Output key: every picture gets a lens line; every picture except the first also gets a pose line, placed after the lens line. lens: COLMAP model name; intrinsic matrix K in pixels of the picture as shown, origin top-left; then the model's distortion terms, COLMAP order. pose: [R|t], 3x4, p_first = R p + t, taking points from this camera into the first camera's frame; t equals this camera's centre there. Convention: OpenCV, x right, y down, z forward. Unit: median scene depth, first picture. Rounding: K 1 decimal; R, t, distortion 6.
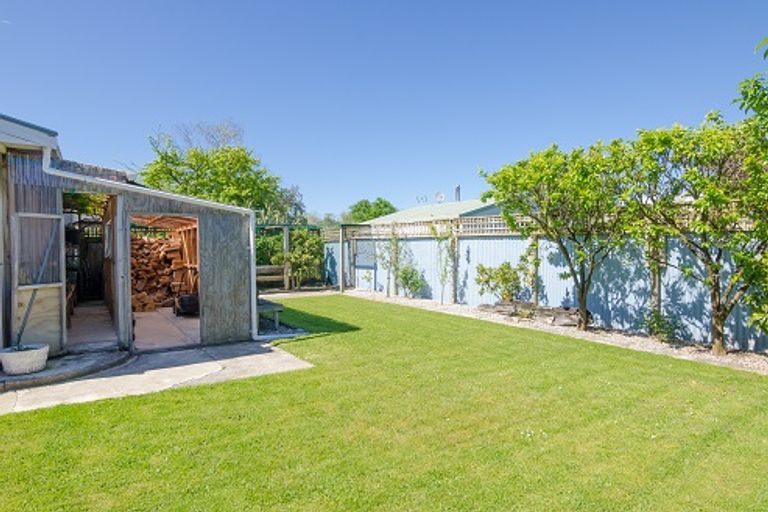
lens RADIAL K [[441.1, 0, 384.0], [0, 441.1, 256.0], [0, 0, 1]] dist [-0.000319, -0.000338]
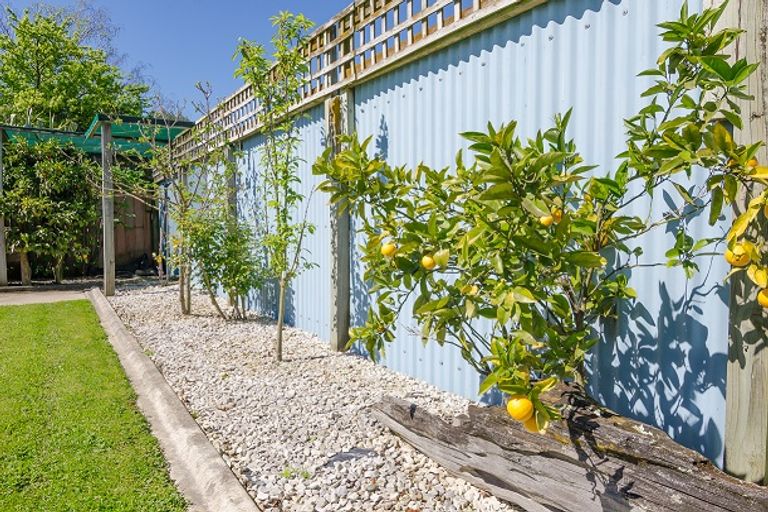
lens RADIAL K [[502.0, 0, 384.0], [0, 502.0, 256.0], [0, 0, 1]] dist [-0.001125, -0.000233]
pose [[0.999121, 0.006518, -0.041399, 0.195045], [-0.005377, 0.999604, 0.027615, 0.042343], [0.041563, -0.027368, 0.998761, 0.695065]]
